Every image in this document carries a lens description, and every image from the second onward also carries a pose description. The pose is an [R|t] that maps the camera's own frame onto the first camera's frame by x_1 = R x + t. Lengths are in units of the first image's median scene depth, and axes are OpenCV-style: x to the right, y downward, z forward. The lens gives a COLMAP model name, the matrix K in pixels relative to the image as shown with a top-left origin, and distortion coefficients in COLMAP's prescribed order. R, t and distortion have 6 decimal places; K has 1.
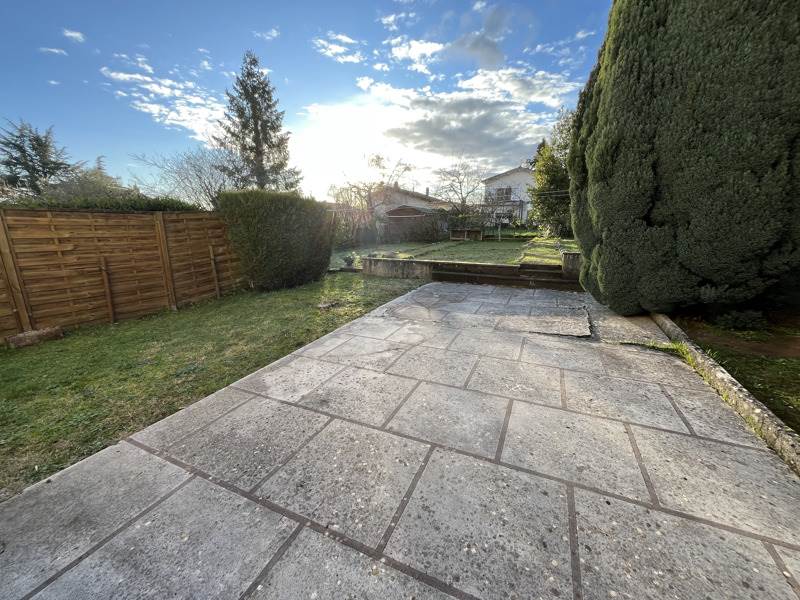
lens RADIAL K [[321.9, 0, 400.8], [0, 321.9, 301.0], [0, 0, 1]] dist [0.001684, 0.000036]
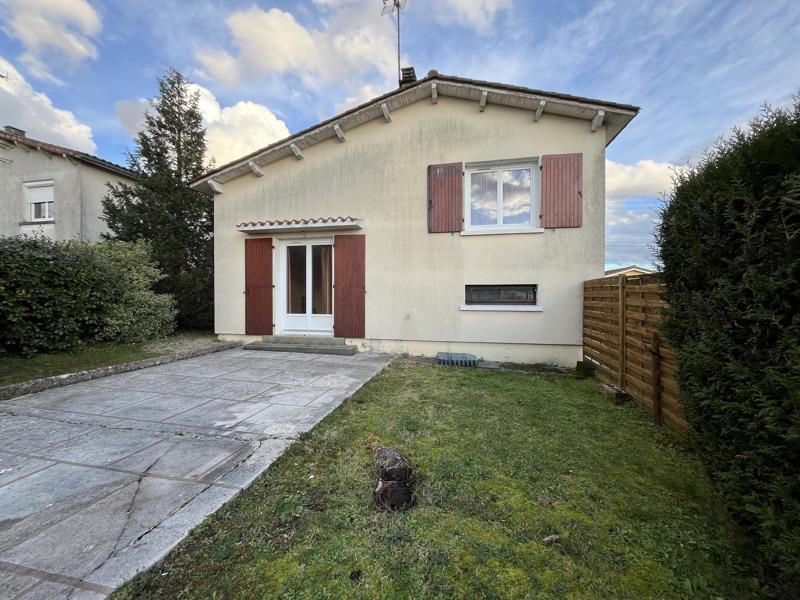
lens RADIAL K [[321.9, 0, 401.1], [0, 321.9, 298.4], [0, 0, 1]] dist [0.001684, 0.000036]
pose [[-0.974946, -0.005511, -0.222372, -0.208244], [-0.059859, 0.969317, 0.238415, -0.438246], [0.214235, 0.245753, -0.945362, 1.904242]]
